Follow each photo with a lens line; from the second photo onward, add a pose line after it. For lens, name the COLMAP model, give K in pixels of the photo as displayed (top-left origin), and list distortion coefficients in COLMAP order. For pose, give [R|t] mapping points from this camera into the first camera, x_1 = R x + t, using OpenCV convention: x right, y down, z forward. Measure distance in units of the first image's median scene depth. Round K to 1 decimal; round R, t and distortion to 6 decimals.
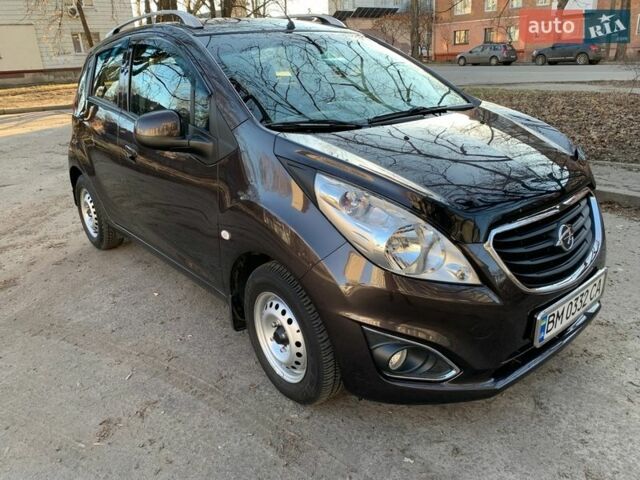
lens RADIAL K [[494.4, 0, 320.8], [0, 494.4, 230.8], [0, 0, 1]] dist [0.002280, -0.002970]
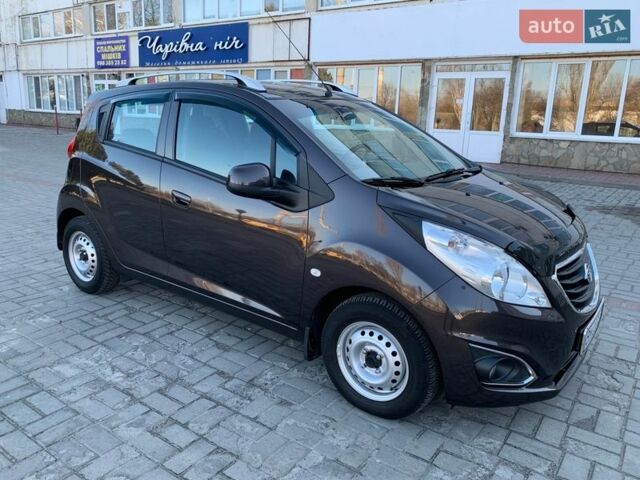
lens RADIAL K [[507.7, 0, 317.9], [0, 507.7, 232.2], [0, 0, 1]] dist [0.009655, 0.001697]
pose [[0.971584, 0.014117, 0.236273, -0.567668], [0.008594, 0.995458, -0.094817, 0.030419], [-0.236538, 0.094153, 0.967050, -0.171822]]
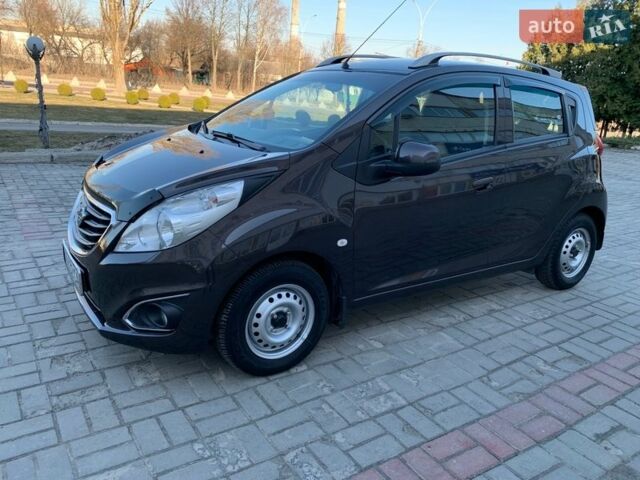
lens RADIAL K [[505.0, 0, 315.7], [0, 505.0, 239.5], [0, 0, 1]] dist [0.020098, -0.011040]
pose [[-0.135884, 0.322924, -0.936619, 1.854908], [-0.375446, 0.858089, 0.350318, -0.713106], [0.916829, 0.399253, 0.004641, 1.718245]]
